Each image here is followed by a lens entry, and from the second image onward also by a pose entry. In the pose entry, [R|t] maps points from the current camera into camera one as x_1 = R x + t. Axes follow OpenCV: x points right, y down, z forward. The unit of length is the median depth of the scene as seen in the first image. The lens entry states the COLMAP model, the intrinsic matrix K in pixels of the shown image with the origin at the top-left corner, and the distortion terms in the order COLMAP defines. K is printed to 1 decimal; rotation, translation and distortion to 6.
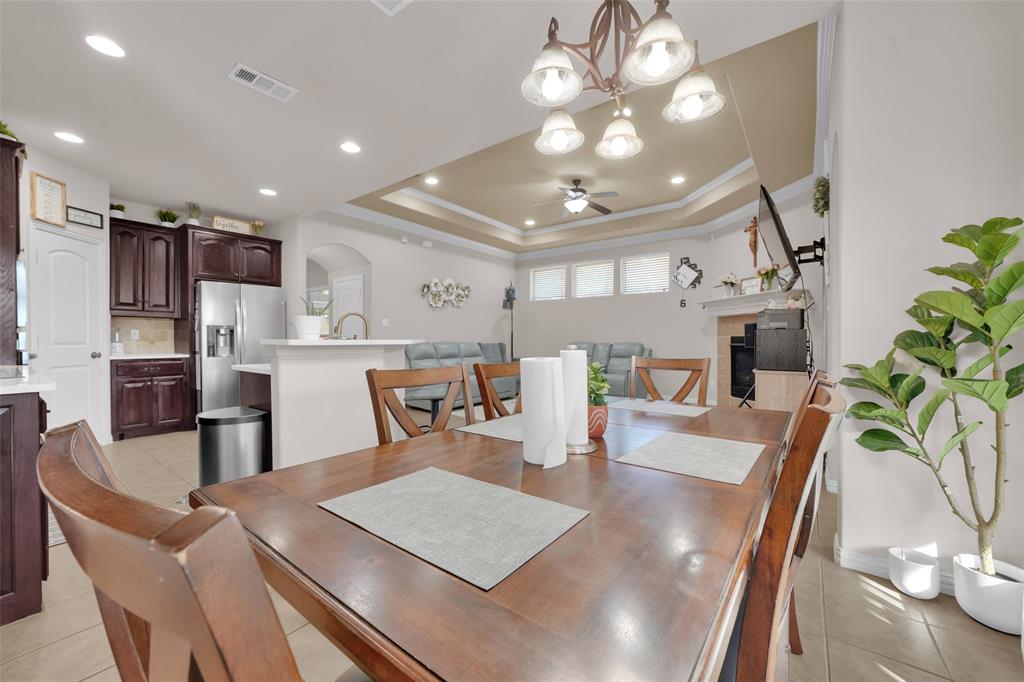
lens RADIAL K [[399.2, 0, 506.8], [0, 399.2, 338.2], [0, 0, 1]] dist [0.000529, 0.000307]
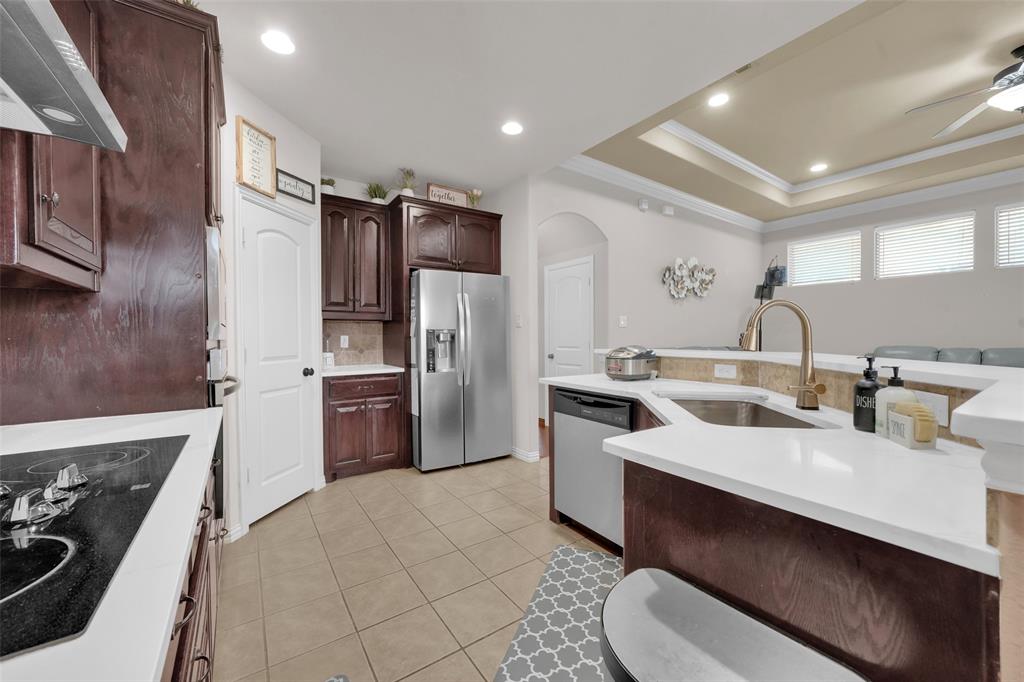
lens RADIAL K [[389.2, 0, 508.7], [0, 389.2, 333.6], [0, 0, 1]] dist [-0.006473, -0.000057]
pose [[0.952344, -0.007164, -0.304942, -0.374511], [0.006558, 0.999974, -0.003010, -0.021038], [0.304955, 0.000867, 0.952366, 0.352280]]
